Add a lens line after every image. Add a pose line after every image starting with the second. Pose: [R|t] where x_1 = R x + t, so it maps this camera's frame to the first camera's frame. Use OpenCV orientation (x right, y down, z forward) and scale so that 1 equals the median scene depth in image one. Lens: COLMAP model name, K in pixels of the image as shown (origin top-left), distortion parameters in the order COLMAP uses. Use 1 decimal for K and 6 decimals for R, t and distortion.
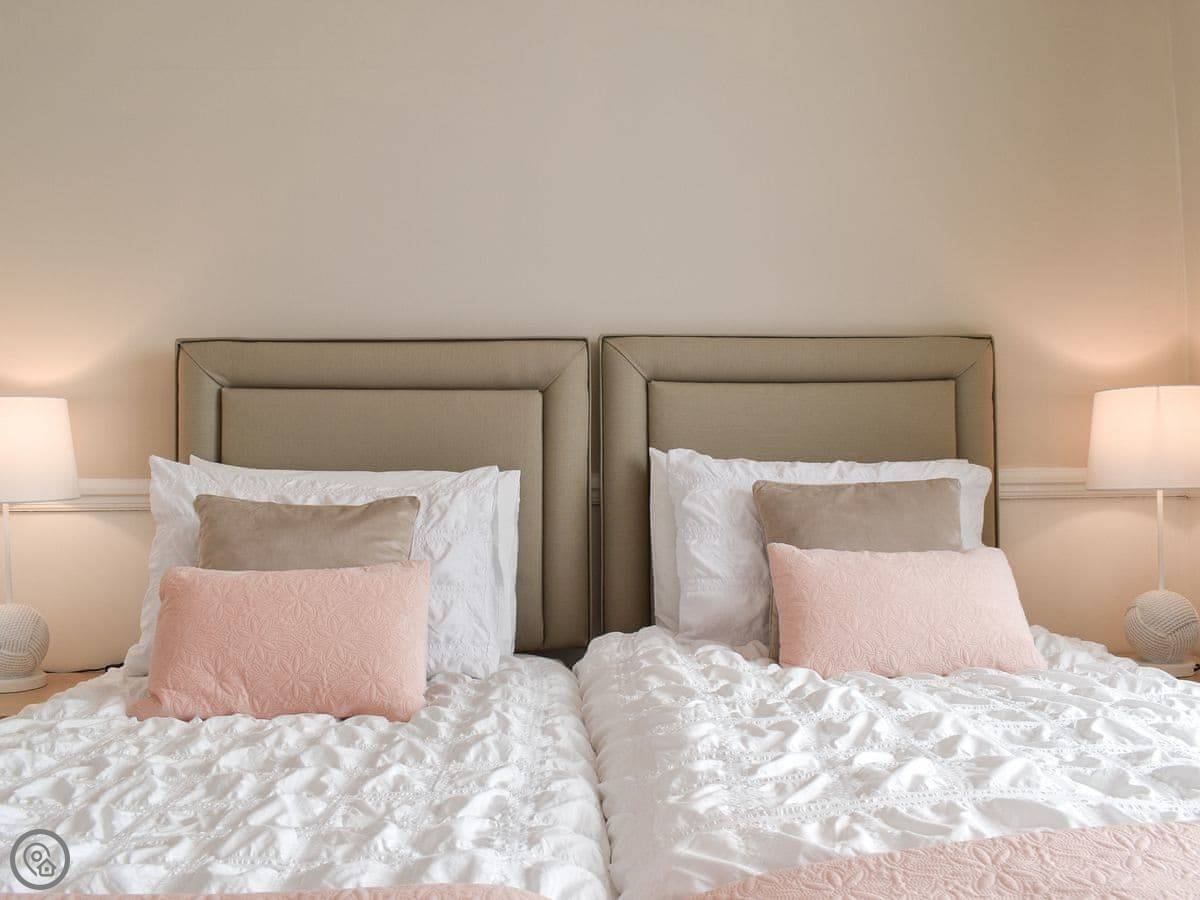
lens RADIAL K [[1067.5, 0, 600.0], [0, 1067.5, 450.0], [0, 0, 1]] dist [-0.088368, 0.003088]
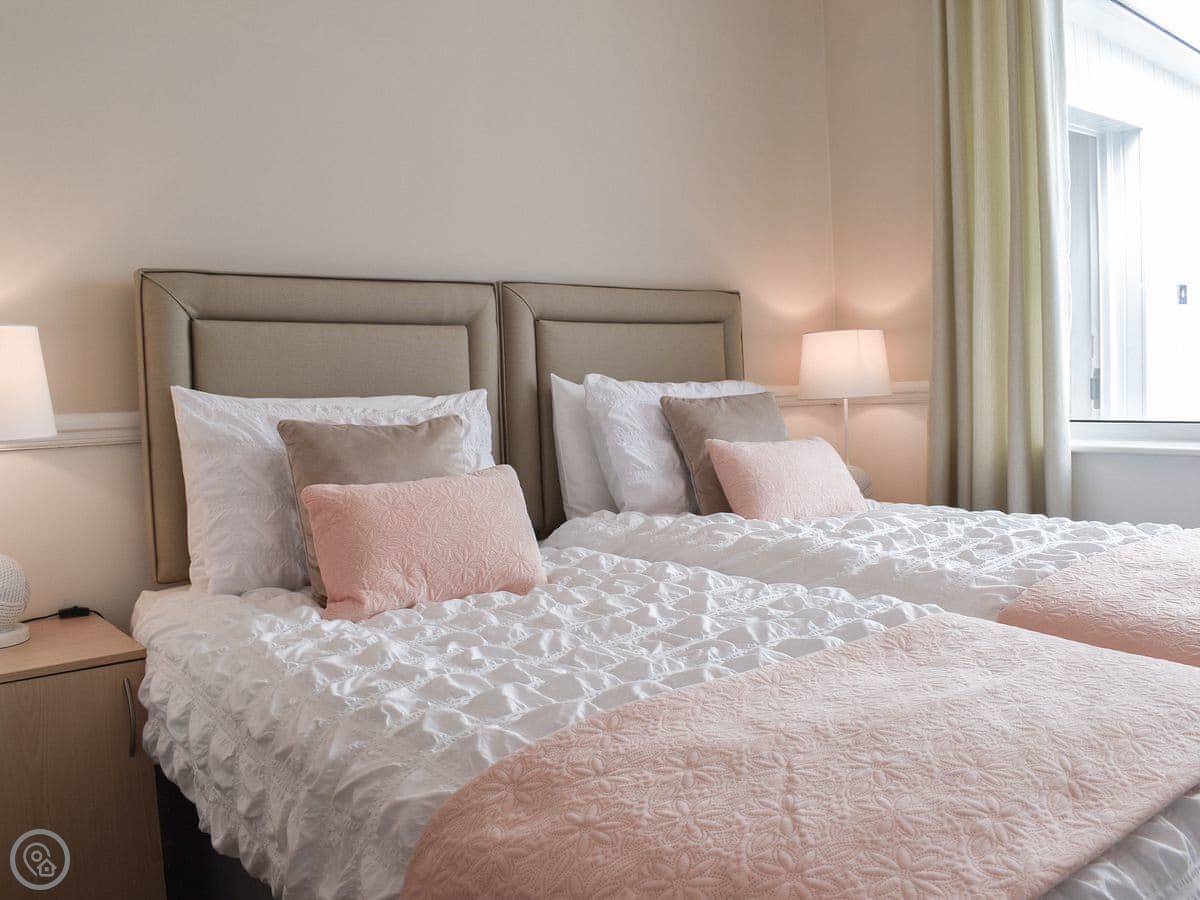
lens RADIAL K [[1007.5, 0, 600.0], [0, 1007.5, 450.0], [0, 0, 1]] dist [-0.081575, 0.003306]
pose [[0.830967, -0.051573, 0.553927, -0.595877], [0.017017, 0.997584, 0.067351, 0.009099], [-0.556062, -0.046540, 0.829837, -0.013310]]
